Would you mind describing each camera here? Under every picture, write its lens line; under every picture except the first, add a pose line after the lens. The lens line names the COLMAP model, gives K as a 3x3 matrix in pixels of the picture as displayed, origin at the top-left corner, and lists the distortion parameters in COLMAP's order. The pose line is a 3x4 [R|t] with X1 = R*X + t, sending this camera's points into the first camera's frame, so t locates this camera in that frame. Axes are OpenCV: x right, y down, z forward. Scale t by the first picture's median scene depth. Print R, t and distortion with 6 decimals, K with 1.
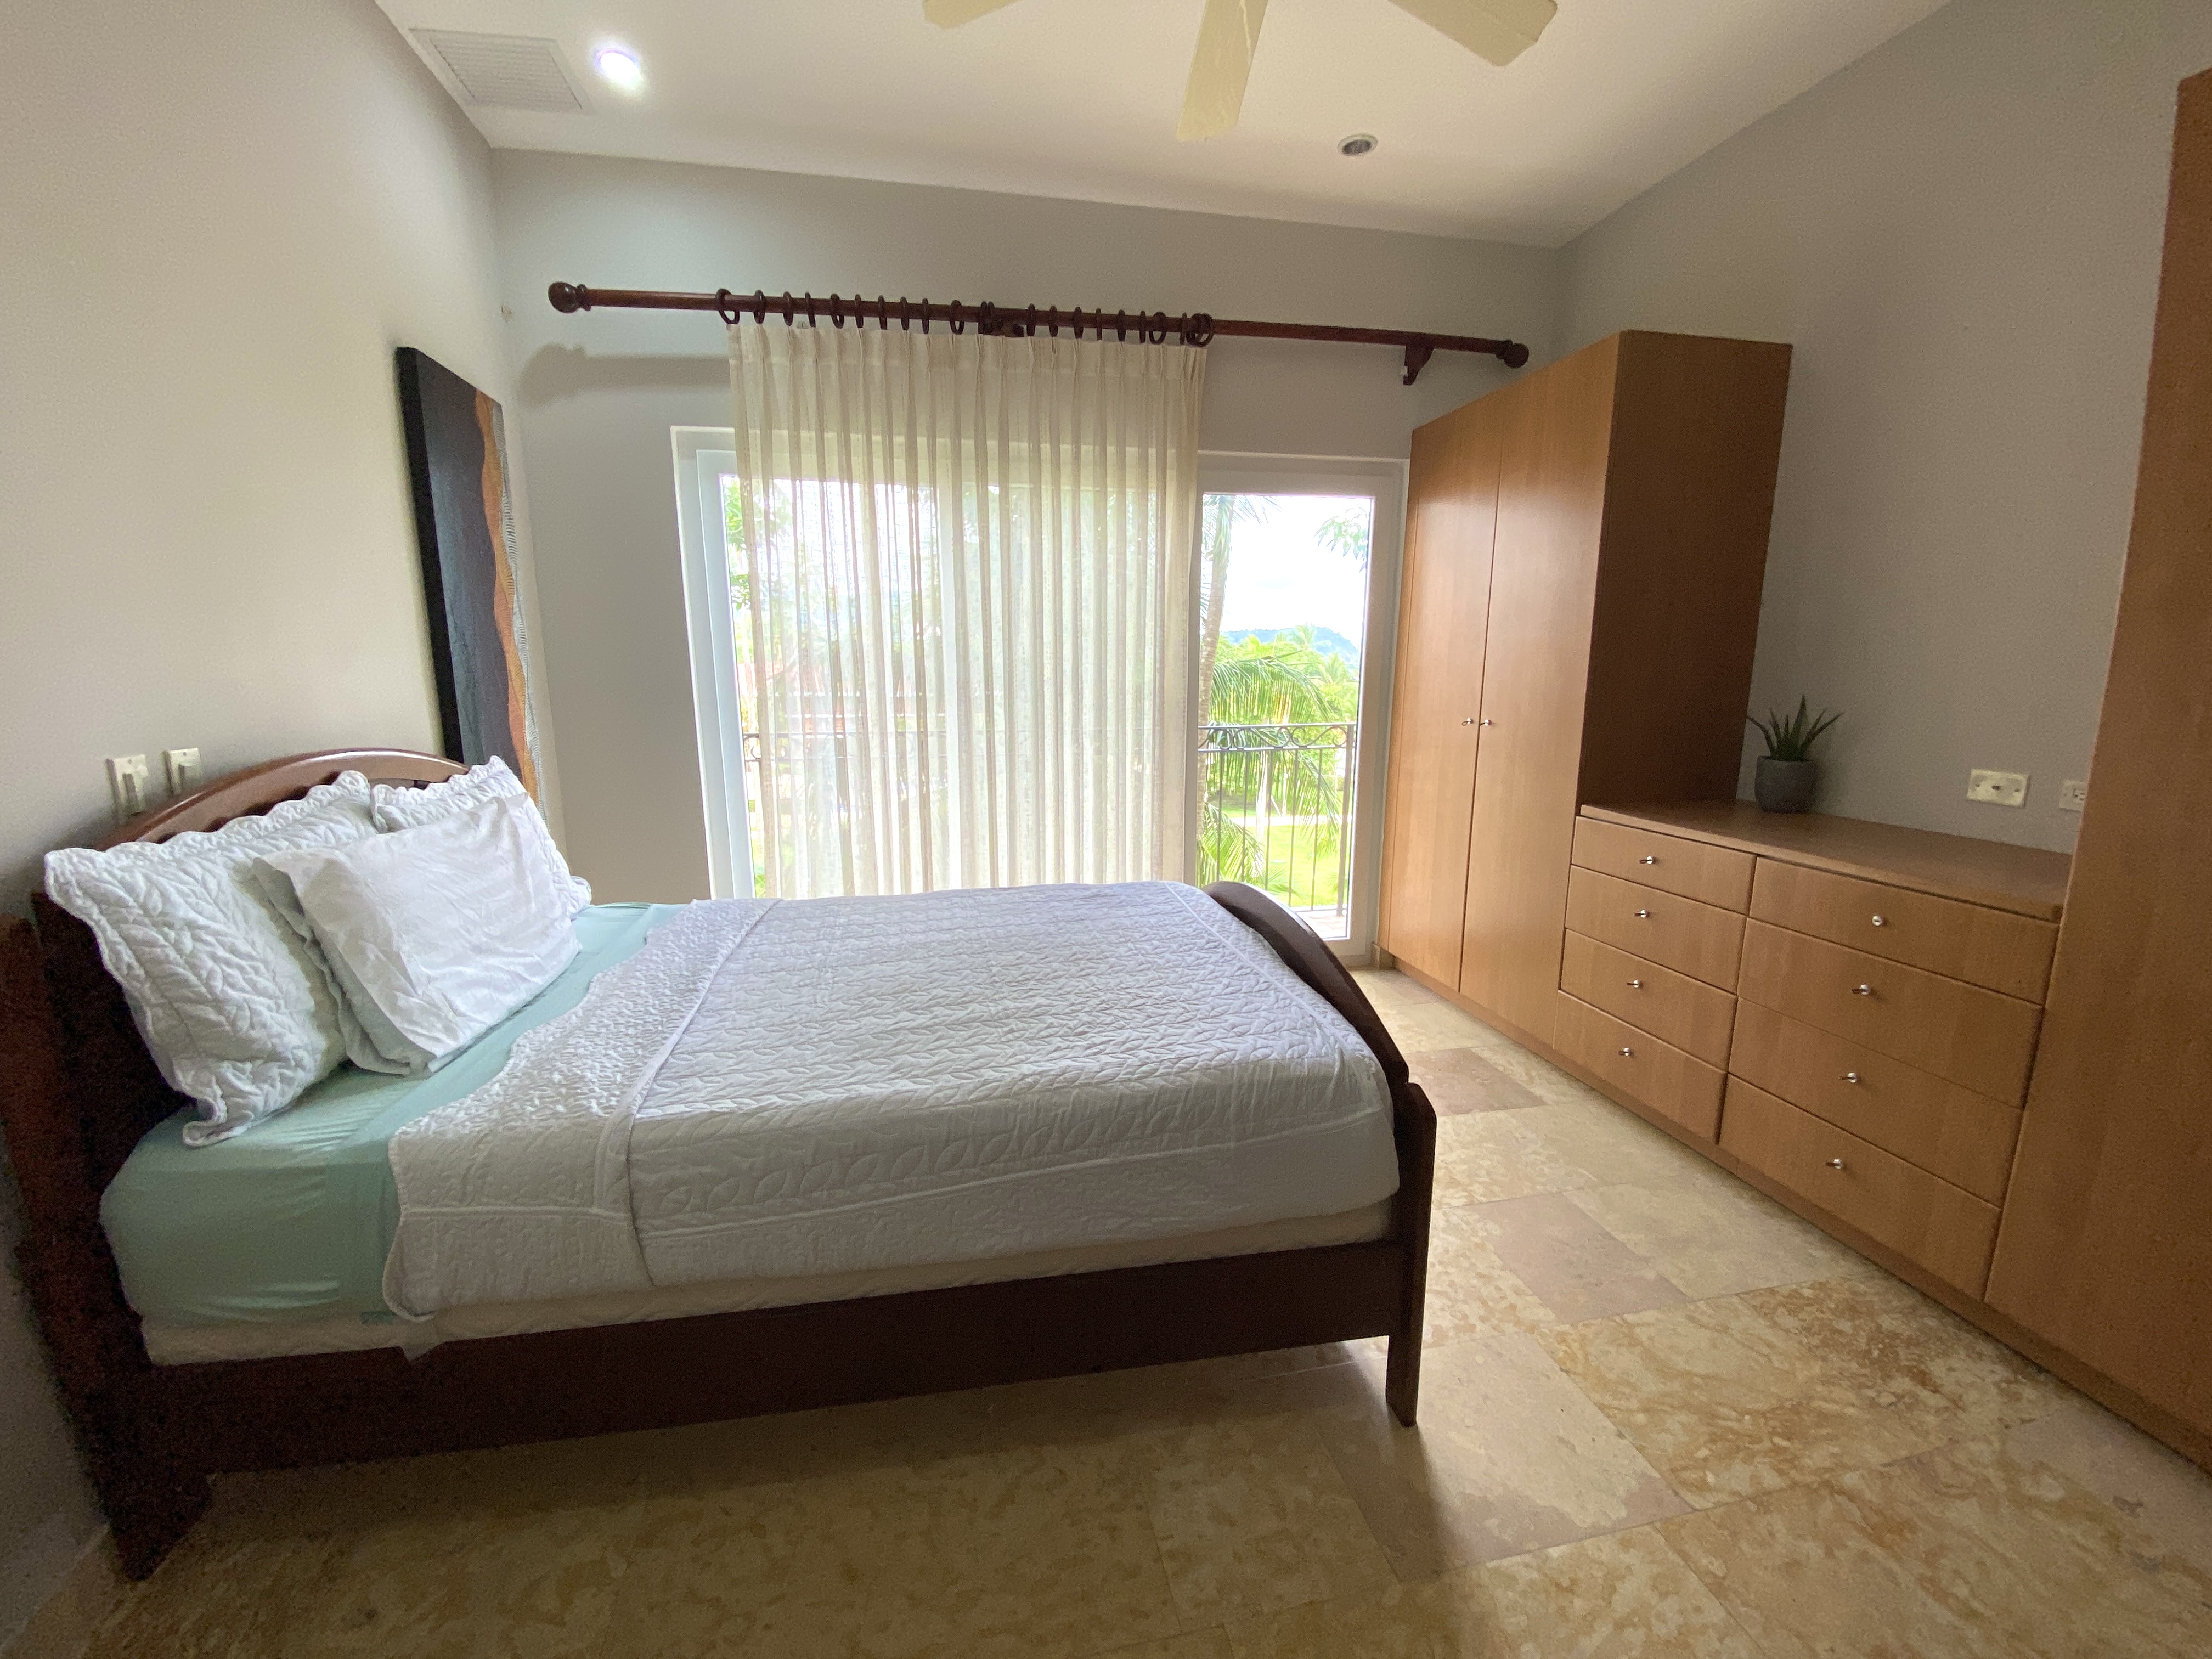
lens RADIAL K [[887.9, 0, 1106.0], [0, 887.9, 829.5], [0, 0, 1]] dist [-0.012842, -0.000403]
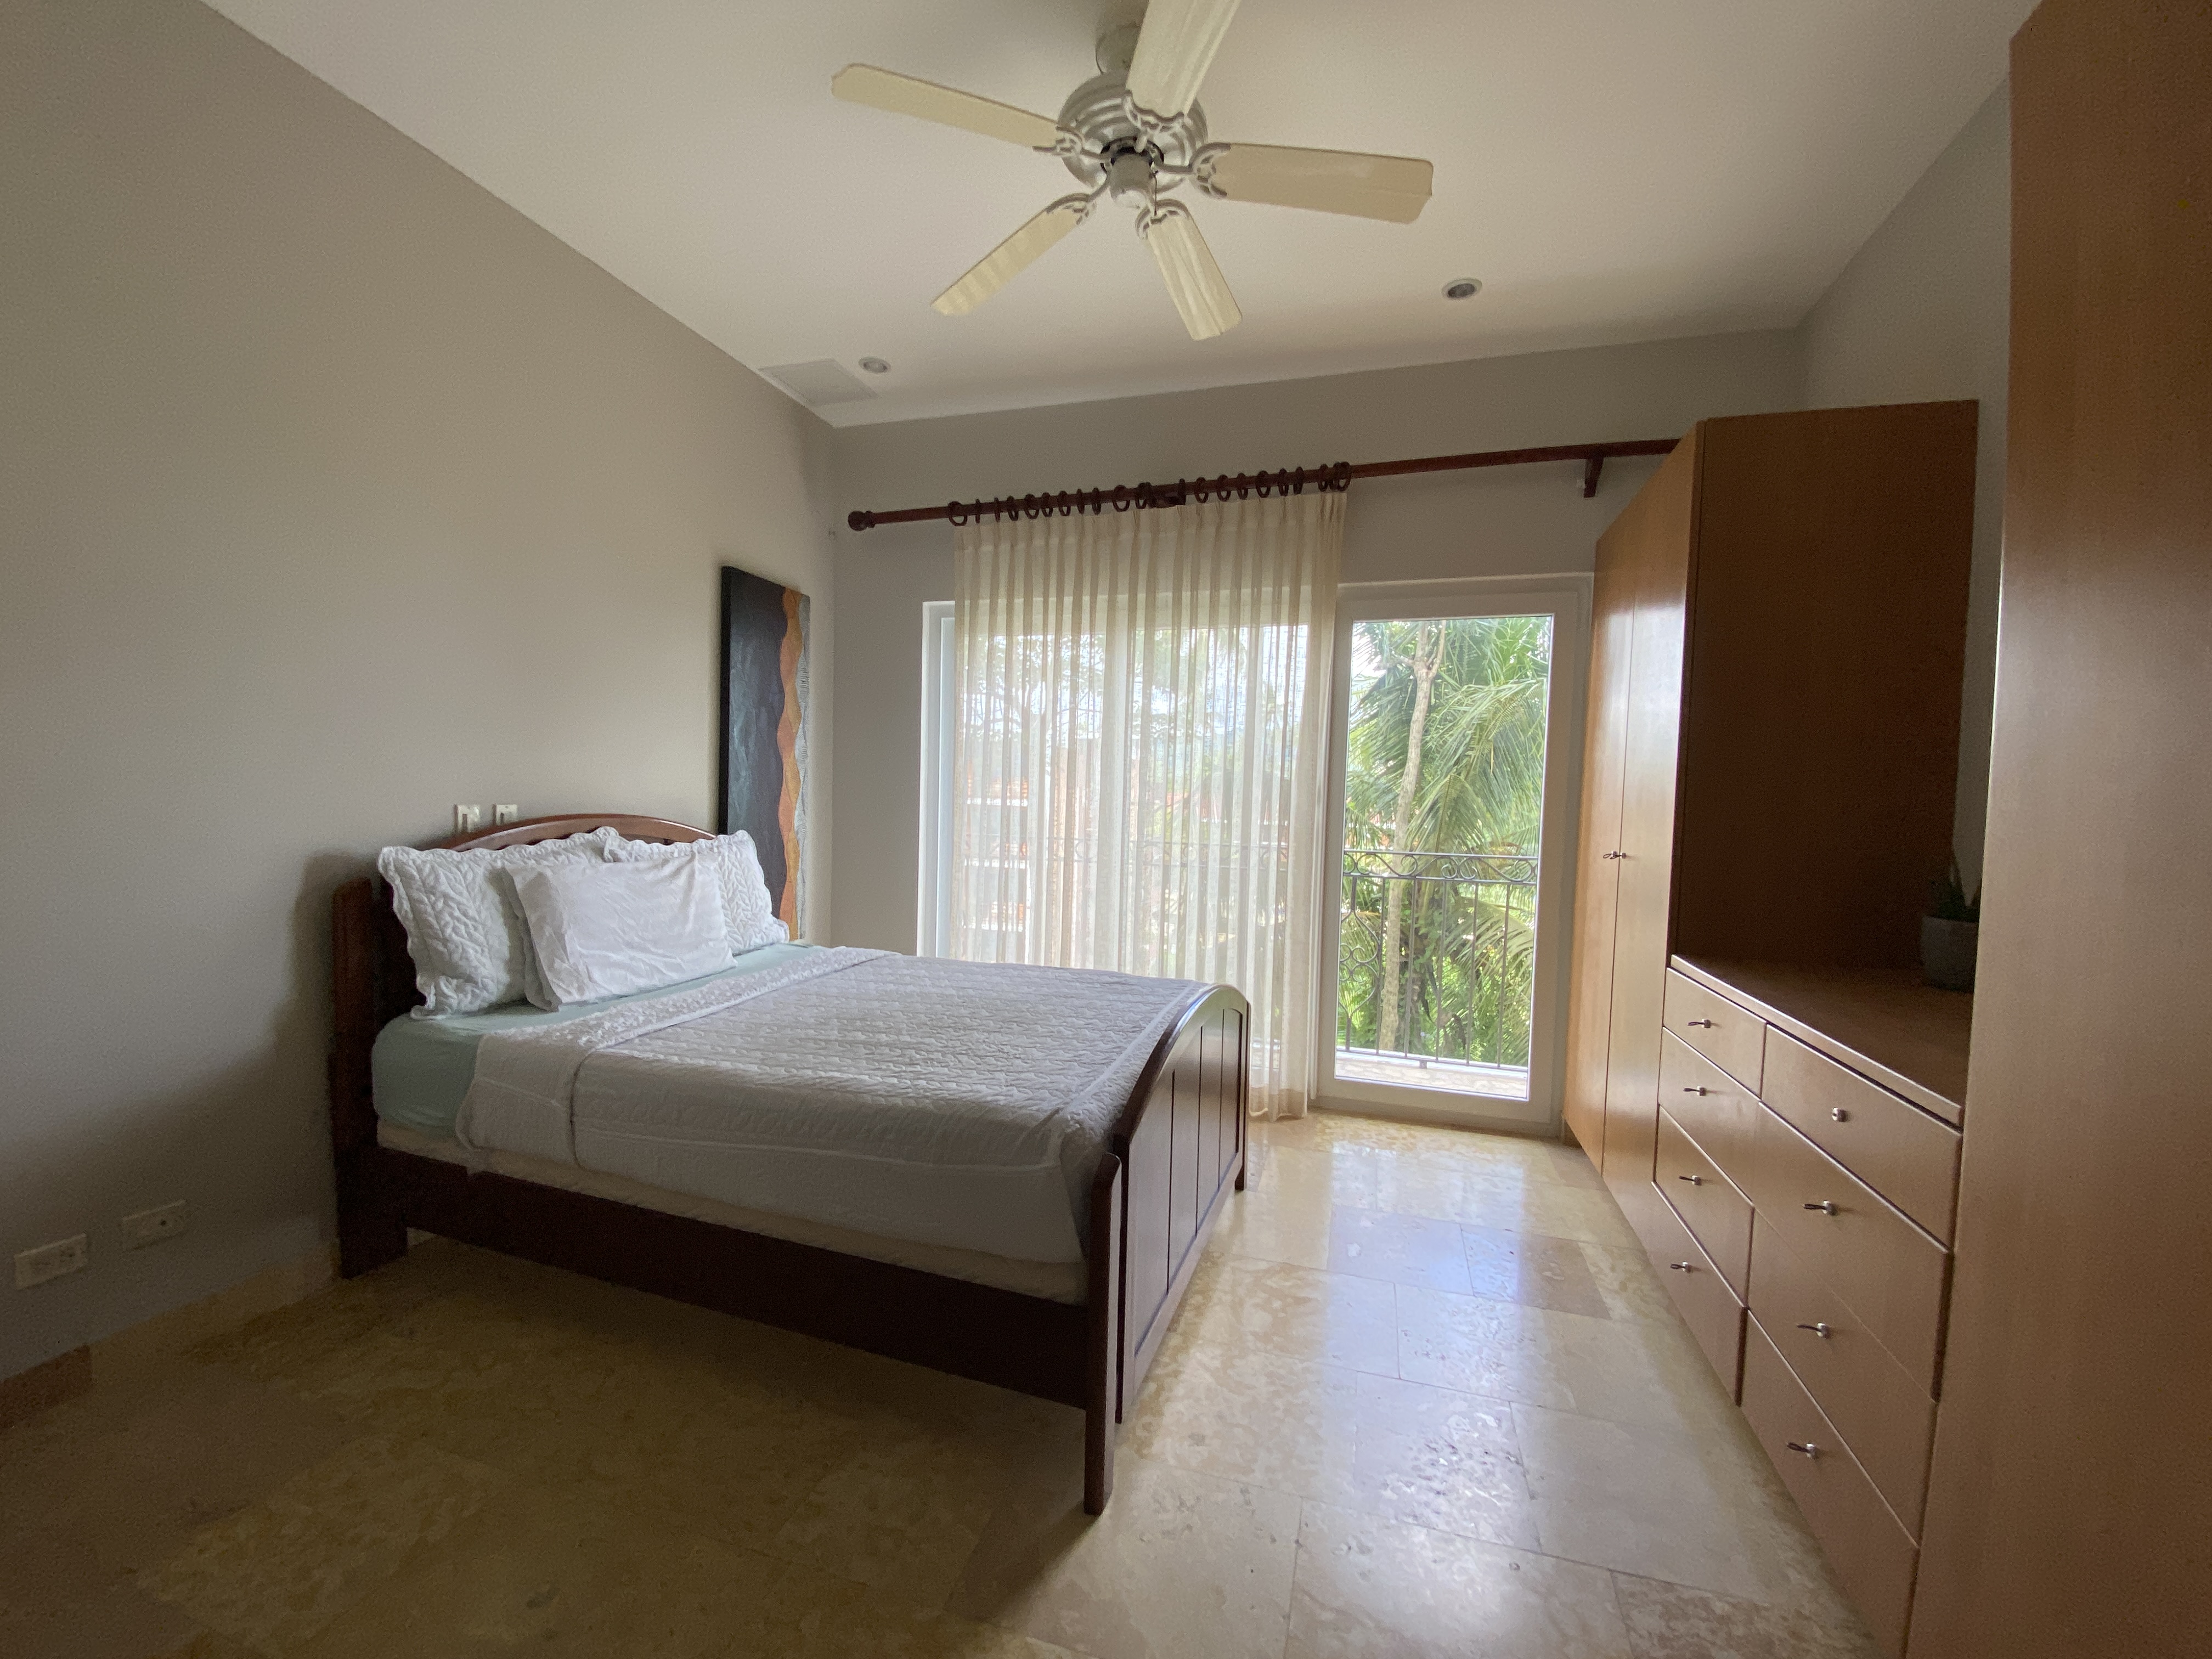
lens RADIAL K [[880.3, 0, 1131.8], [0, 880.3, 836.4], [0, 0, 1]] dist [0.019096, -0.022706]
pose [[0.880553, 0.047945, -0.471517, 0.797494], [-0.114327, 0.986979, -0.113146, 0.025324], [0.459953, 0.153538, 0.874568, 0.035372]]
